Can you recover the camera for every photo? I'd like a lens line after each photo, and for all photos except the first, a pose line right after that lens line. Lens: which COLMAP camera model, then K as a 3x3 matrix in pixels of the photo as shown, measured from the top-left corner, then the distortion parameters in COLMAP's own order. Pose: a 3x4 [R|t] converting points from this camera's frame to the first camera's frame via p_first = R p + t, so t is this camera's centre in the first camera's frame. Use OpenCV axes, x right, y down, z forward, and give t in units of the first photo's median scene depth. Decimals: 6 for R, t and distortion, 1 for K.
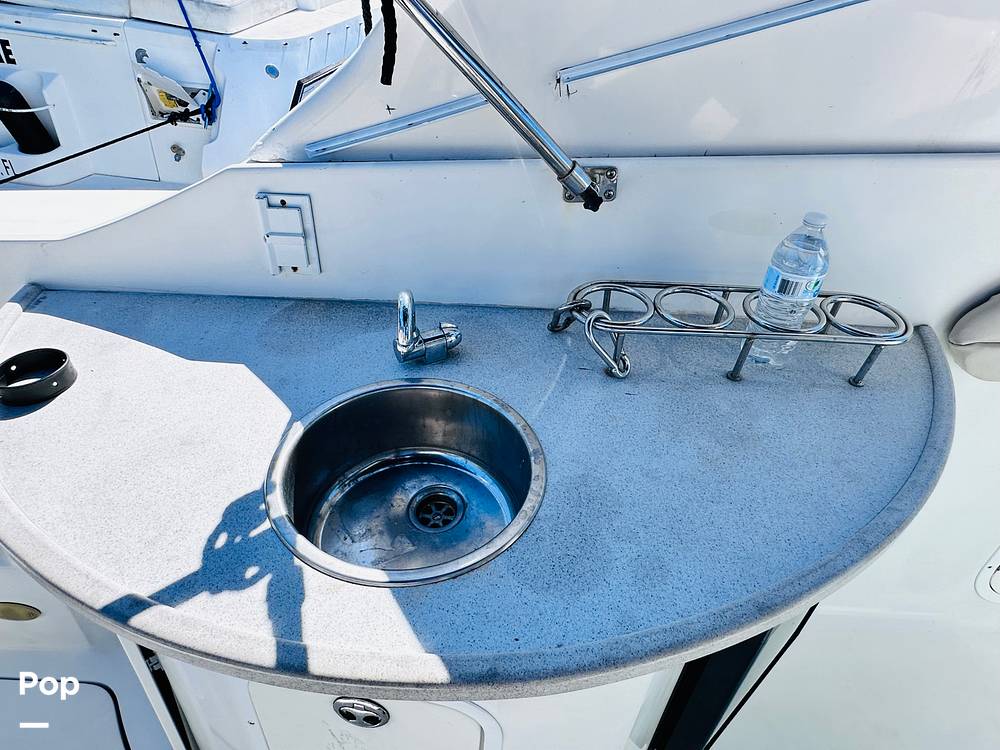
lens RADIAL K [[625.3, 0, 491.5], [0, 625.3, 377.5], [0, 0, 1]] dist [0.008135, -0.009514]
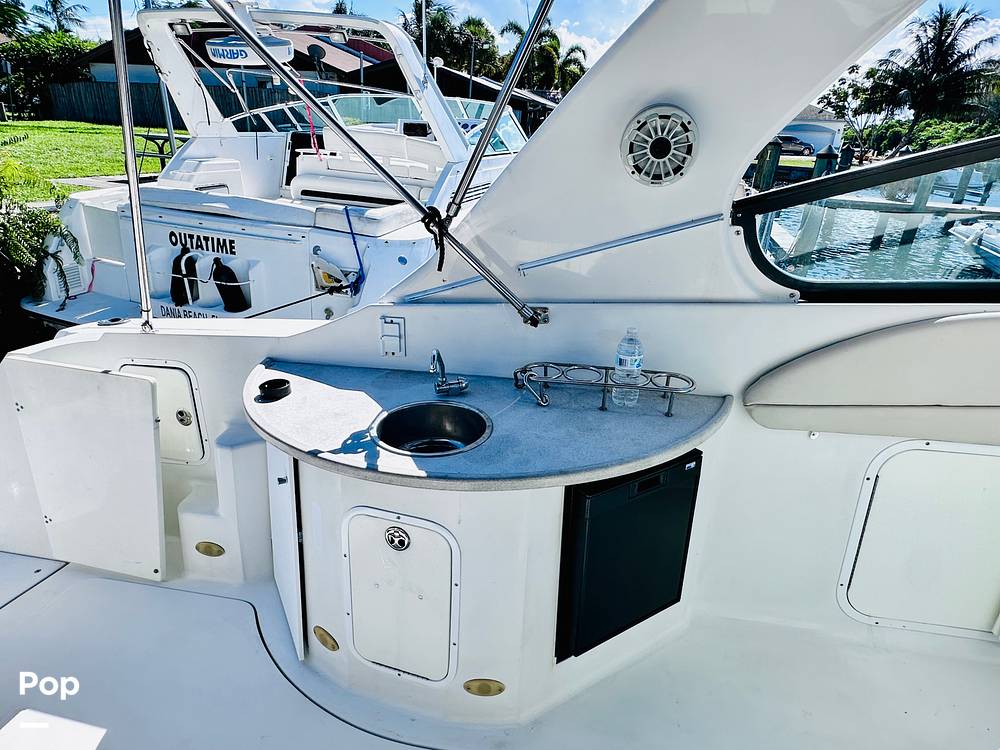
lens RADIAL K [[625.3, 0, 505.5], [0, 625.3, 373.3], [0, 0, 1]] dist [0.008135, -0.009514]
pose [[0.988294, 0.028851, -0.149810, 0.377386], [-0.067829, 0.962661, -0.262075, 0.426752], [0.136655, 0.269168, 0.953349, -0.939149]]
